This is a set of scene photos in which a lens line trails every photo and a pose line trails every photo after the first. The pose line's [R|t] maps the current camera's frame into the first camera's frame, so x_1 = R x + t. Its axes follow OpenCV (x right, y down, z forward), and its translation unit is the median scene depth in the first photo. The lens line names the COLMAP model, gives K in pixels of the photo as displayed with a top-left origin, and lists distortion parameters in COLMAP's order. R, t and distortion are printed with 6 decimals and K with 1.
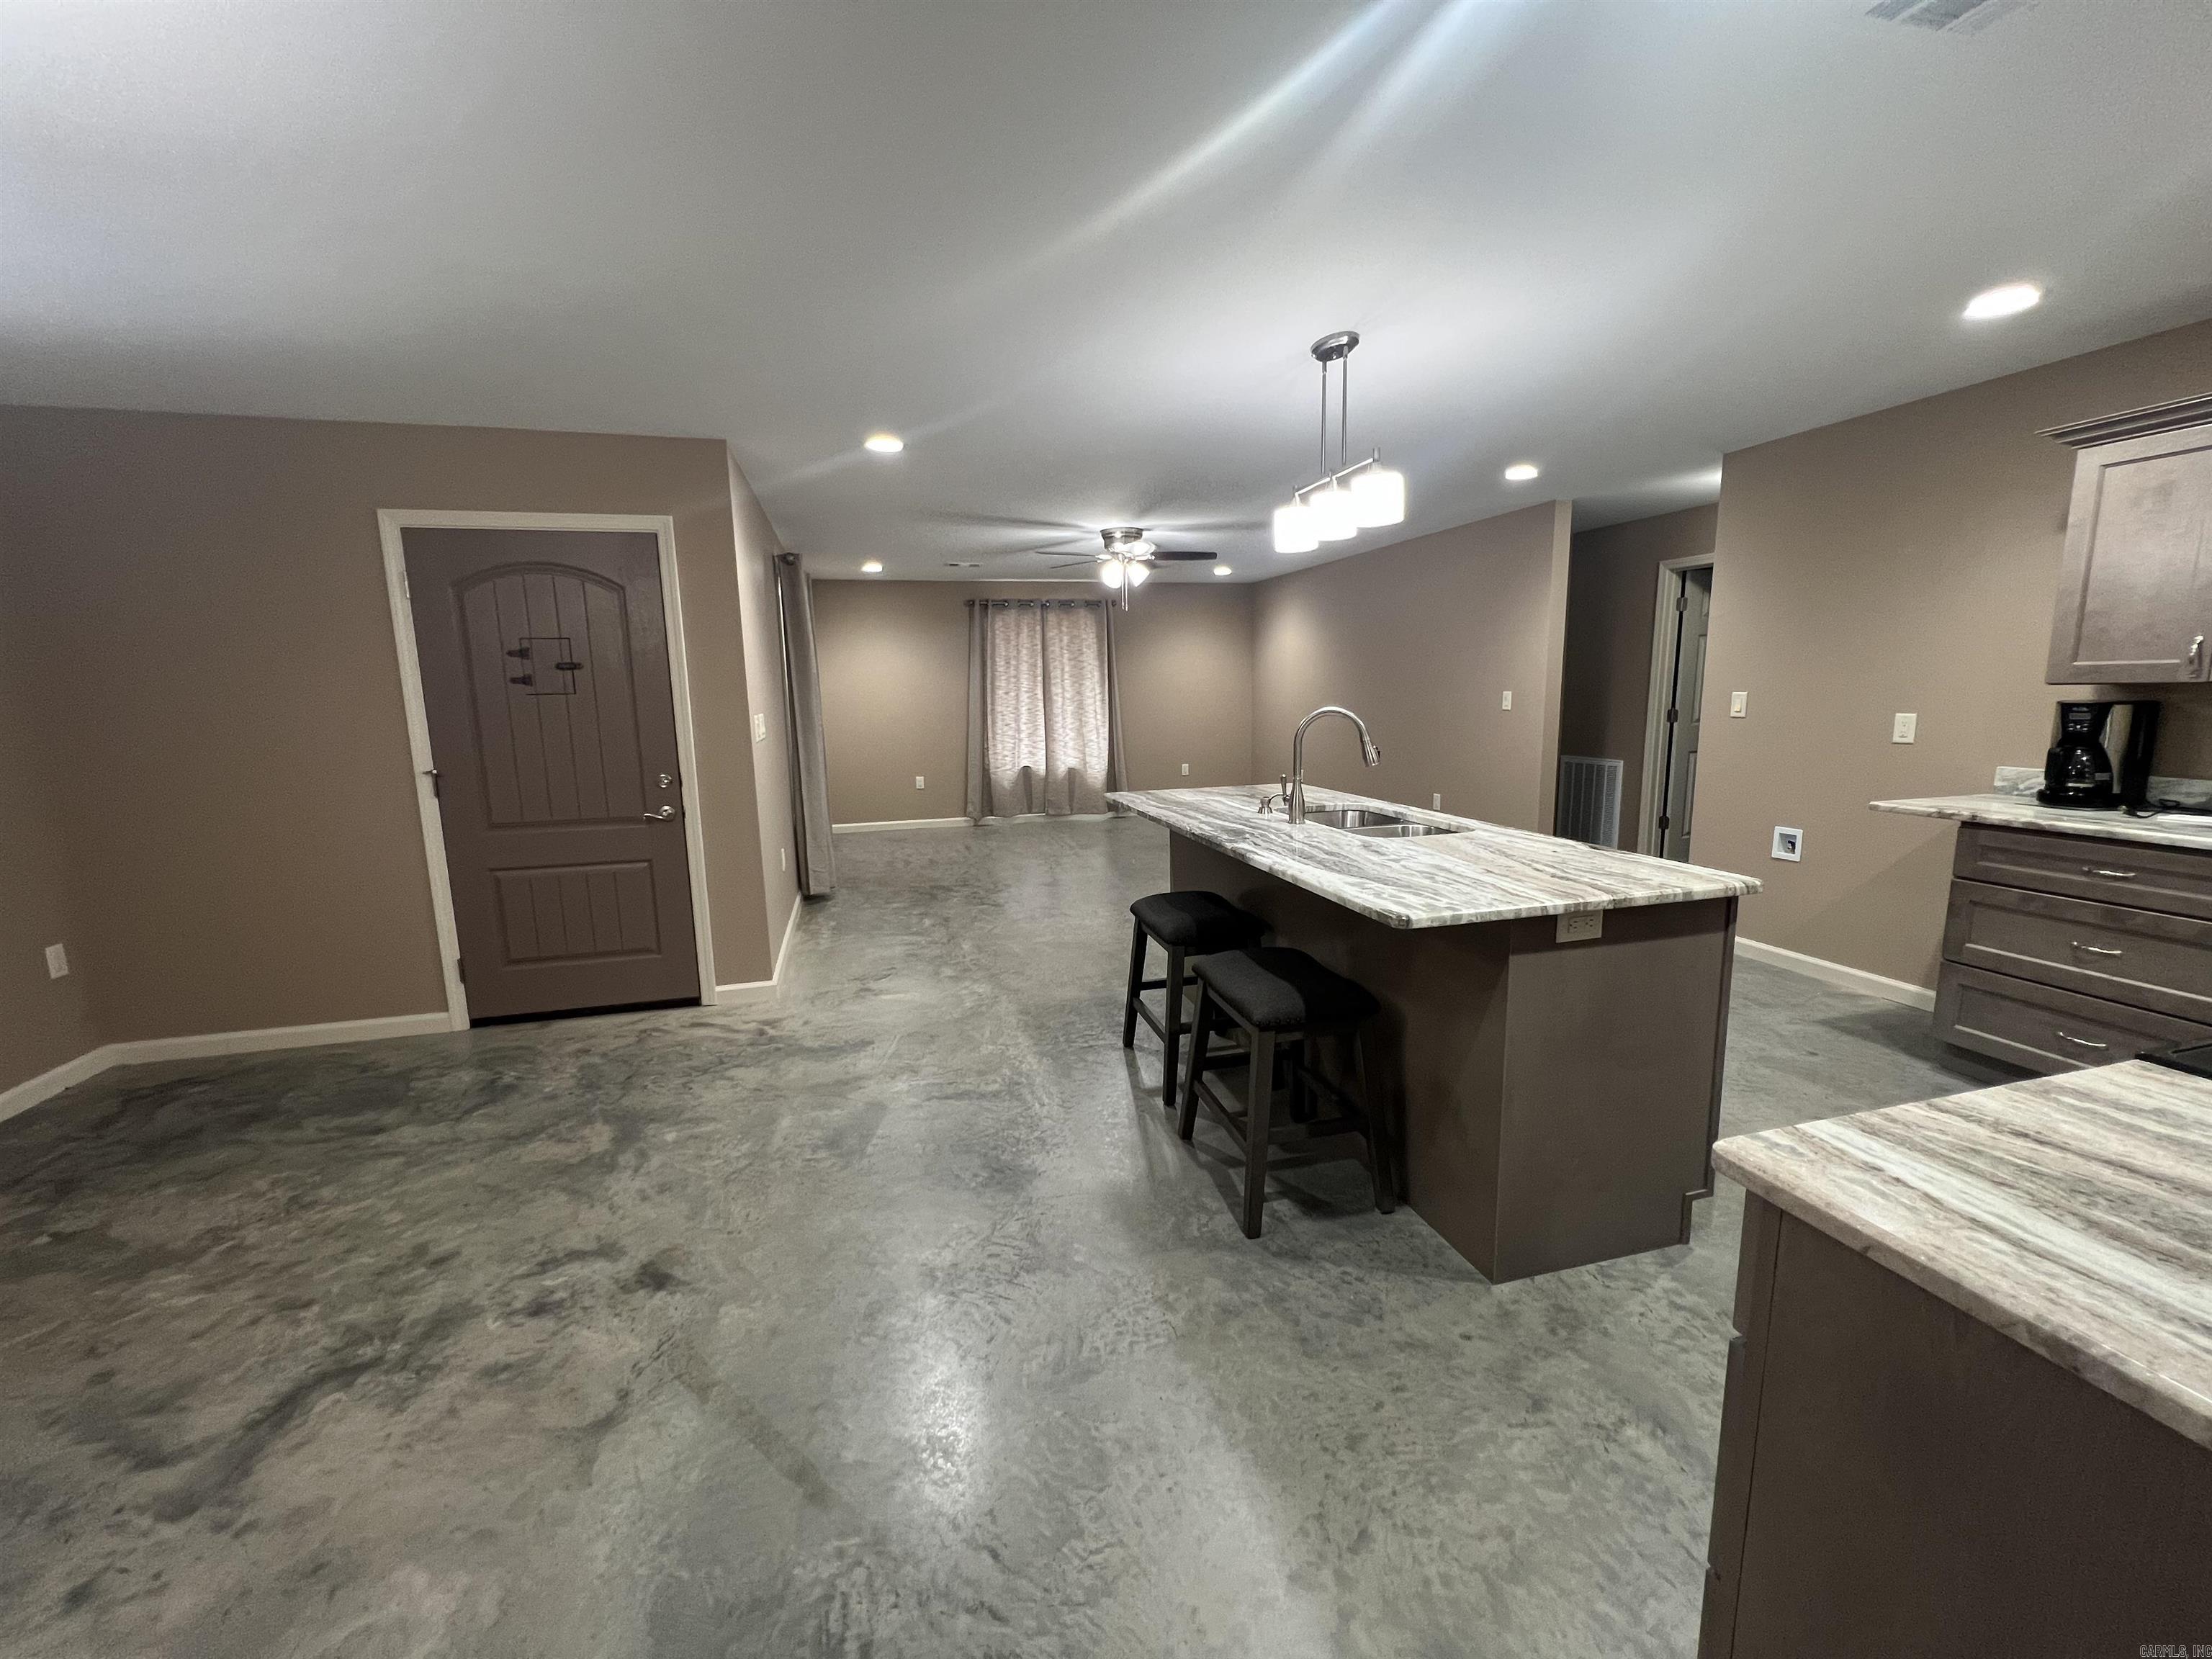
lens RADIAL K [[888.1, 0, 1102.2], [0, 888.1, 829.1], [0, 0, 1]] dist [-0.001052, 0.000130]
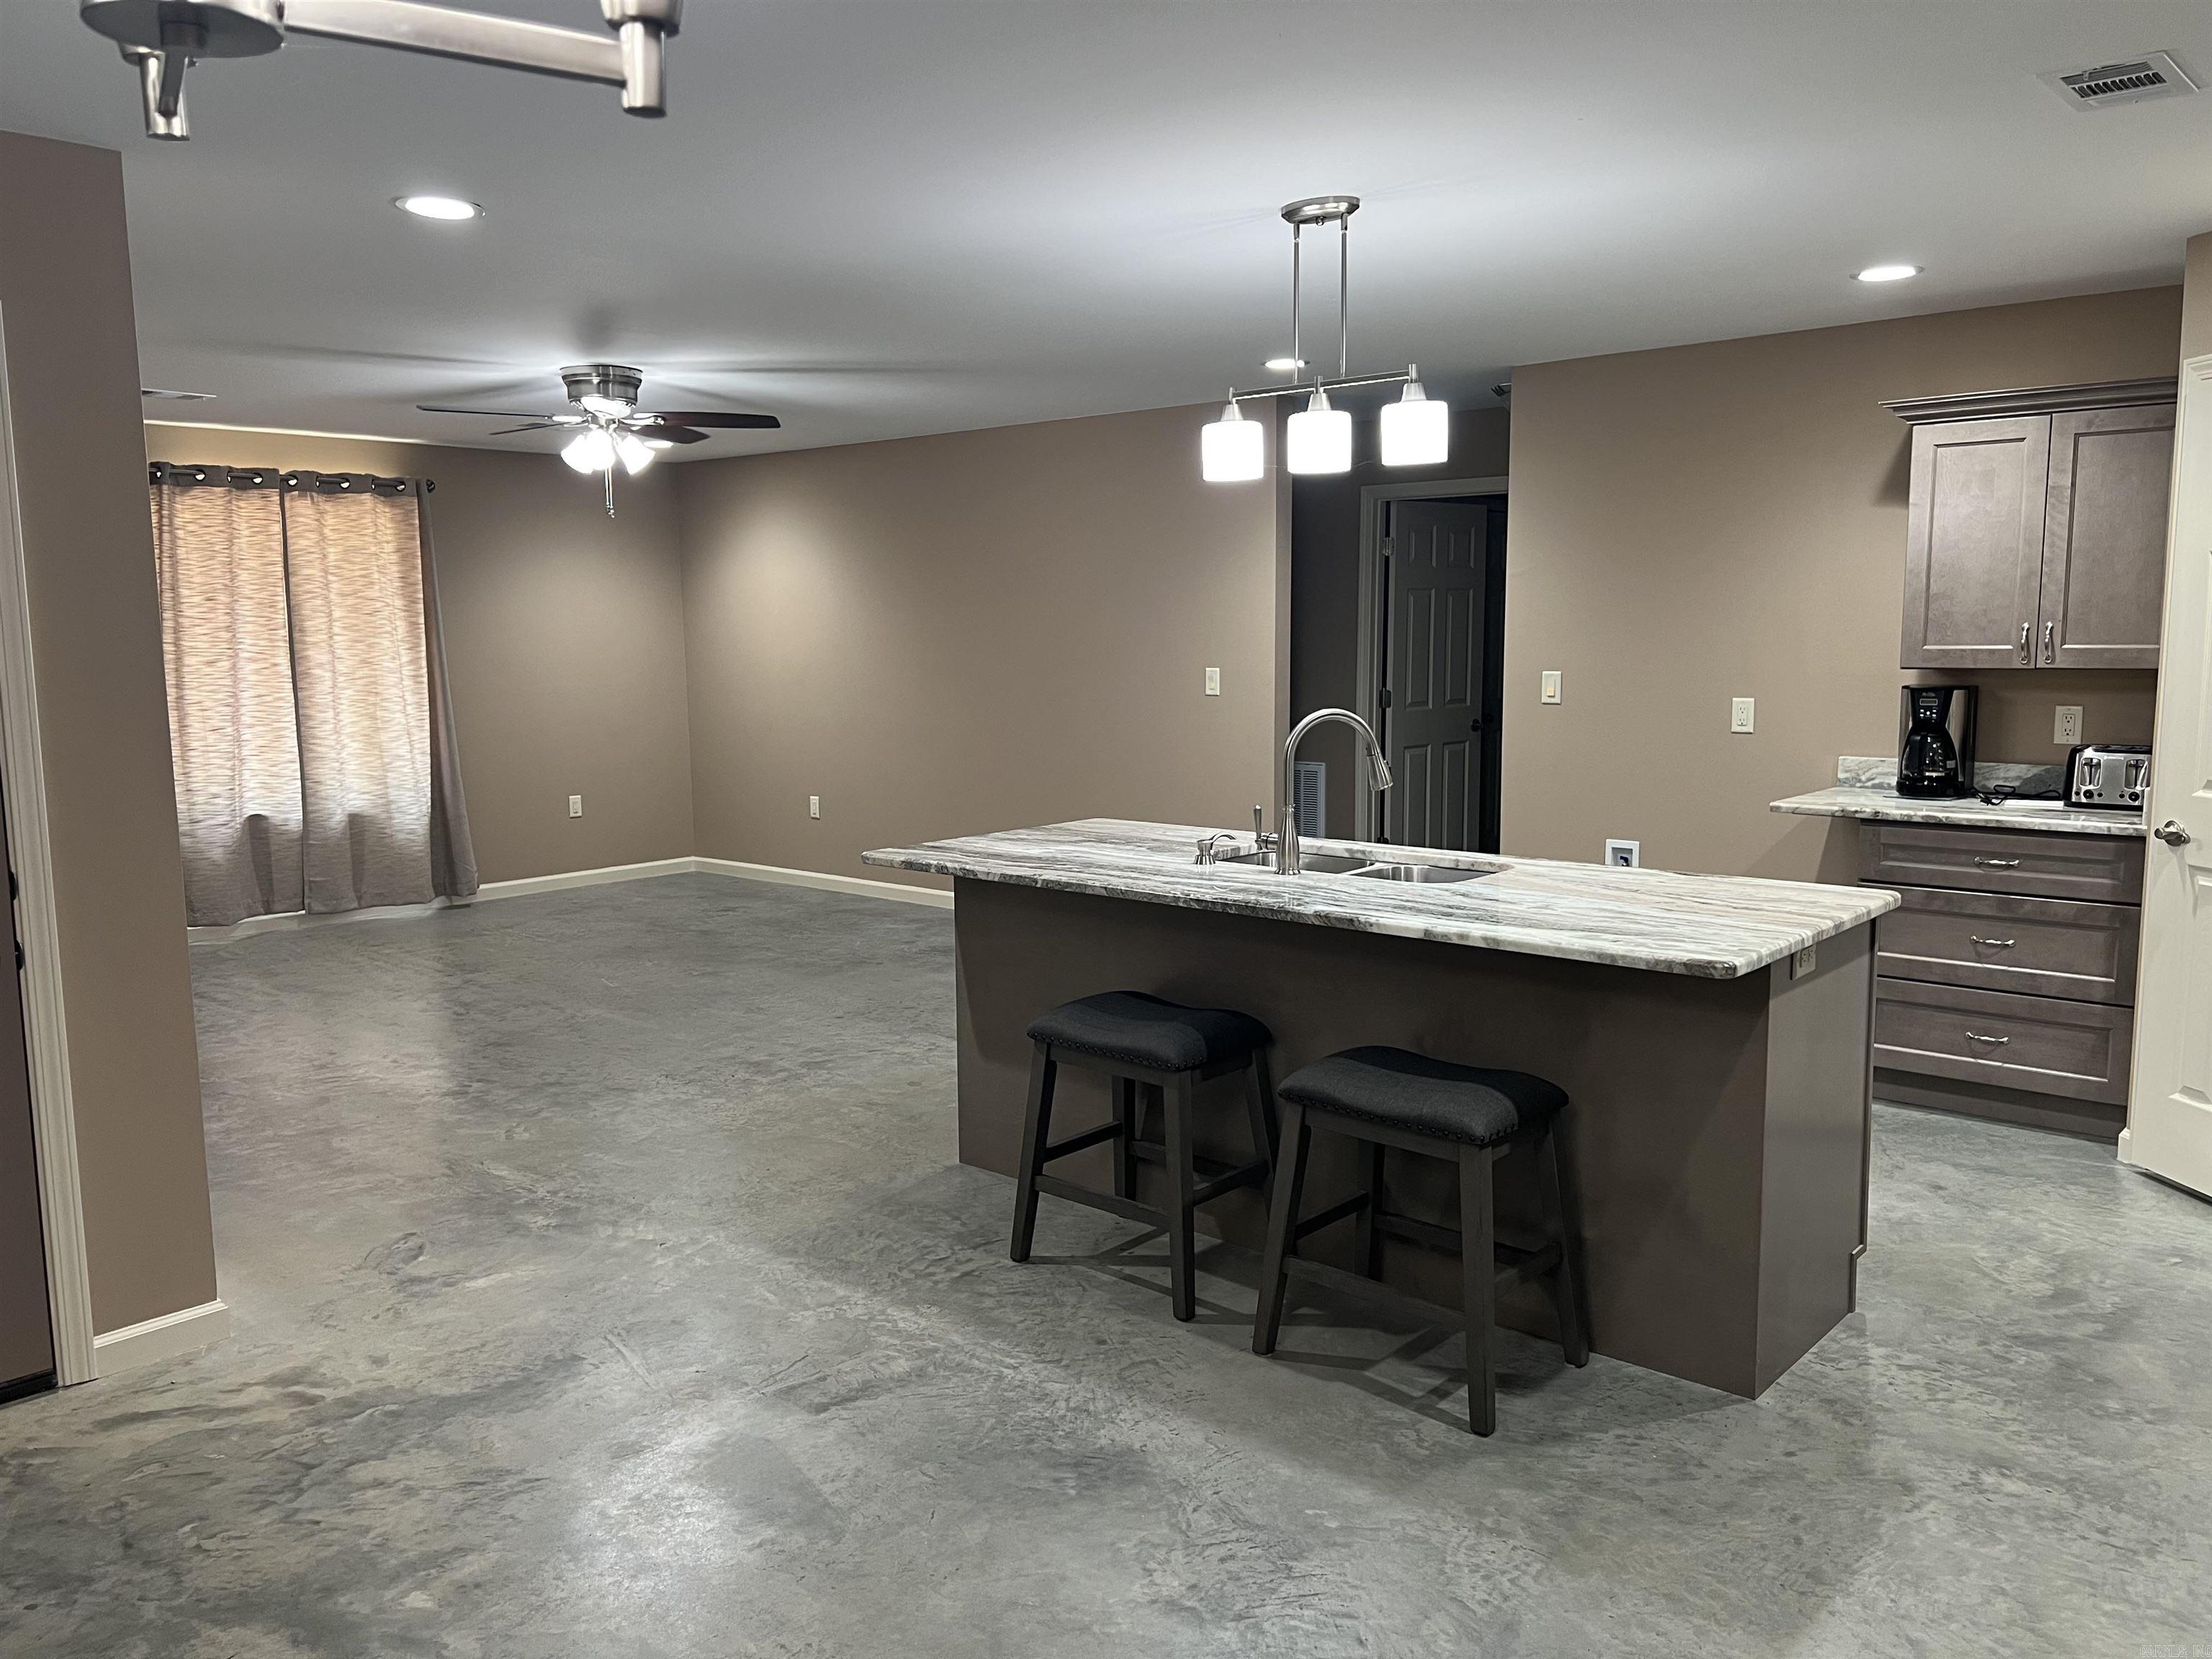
lens RADIAL K [[1664.4, 0, 1113.4], [0, 1664.4, 833.1], [0, 0, 1]] dist [0.053810, -0.062587]
pose [[0.830972, -0.059056, 0.553171, -0.647117], [0.081301, 0.996565, -0.015738, -0.030812], [-0.550342, 0.058051, 0.832919, -0.011749]]
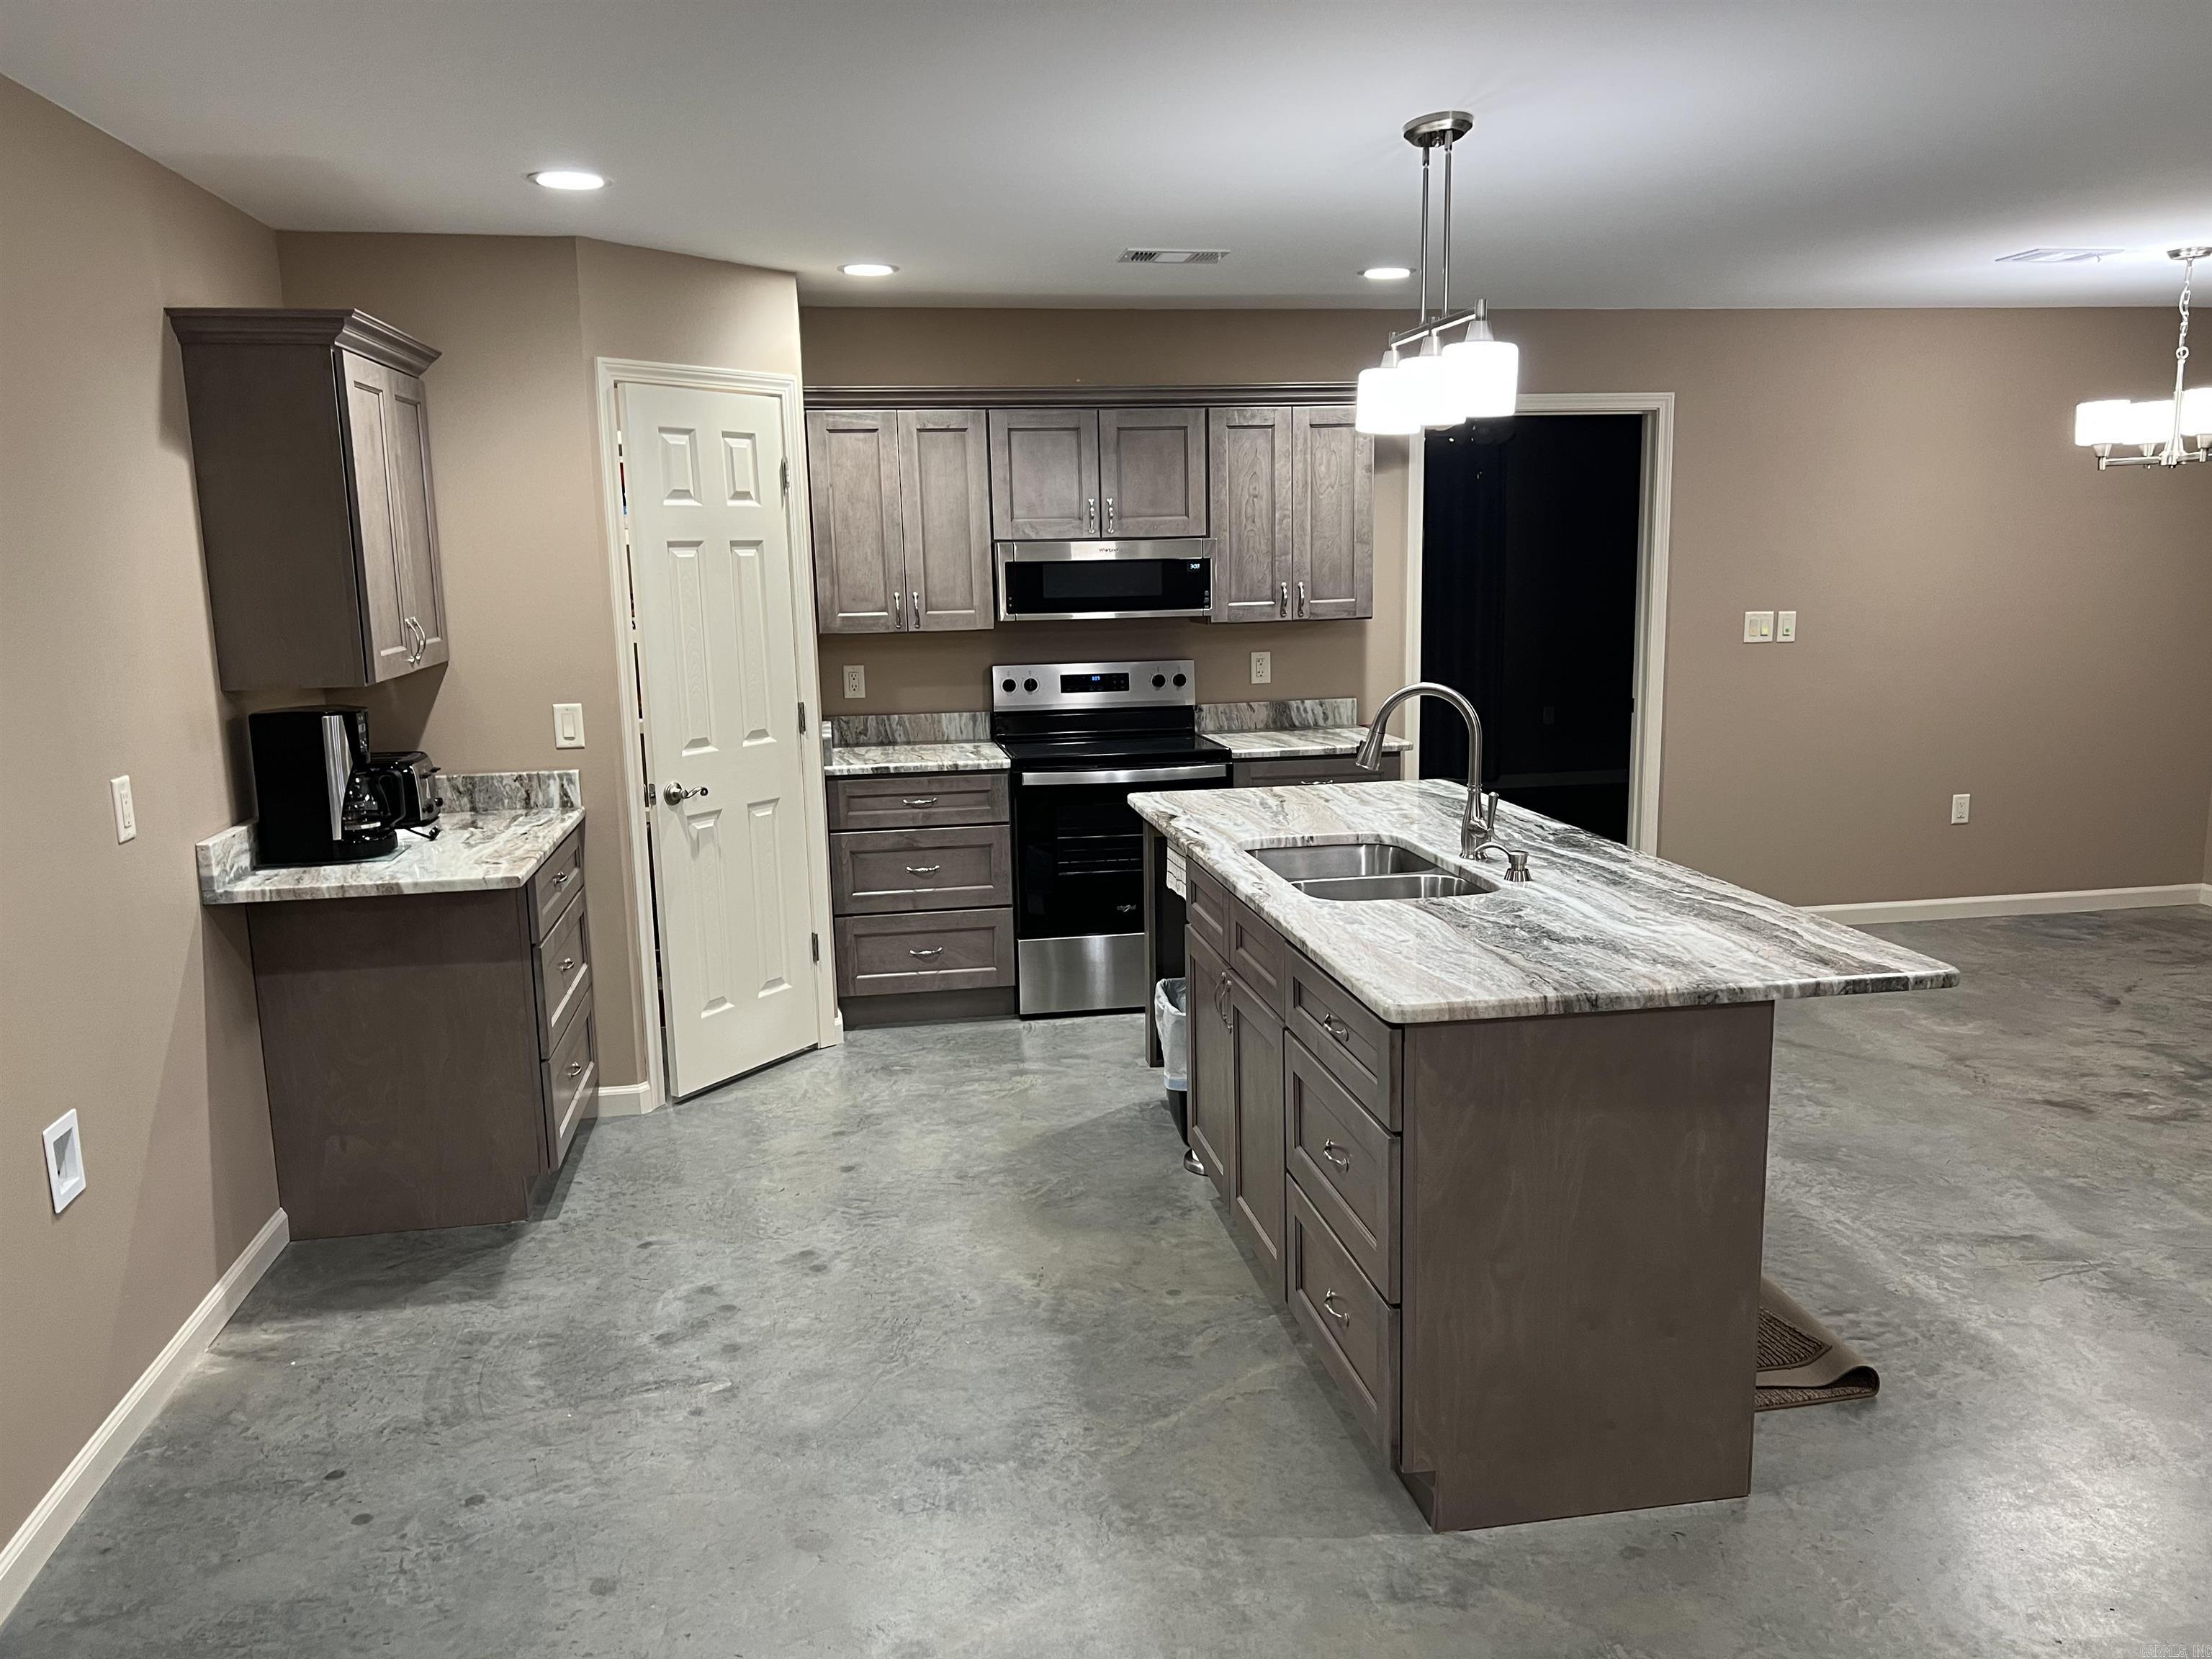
lens RADIAL K [[1664.4, 0, 1106.8], [0, 1664.4, 847.8], [0, 0, 1]] dist [0.053810, -0.062587]
pose [[-0.994254, 0.023307, 0.104477, 0.378473], [0.056940, 0.941625, 0.331815, -0.460748], [-0.090644, 0.335857, -0.937541, 2.291102]]
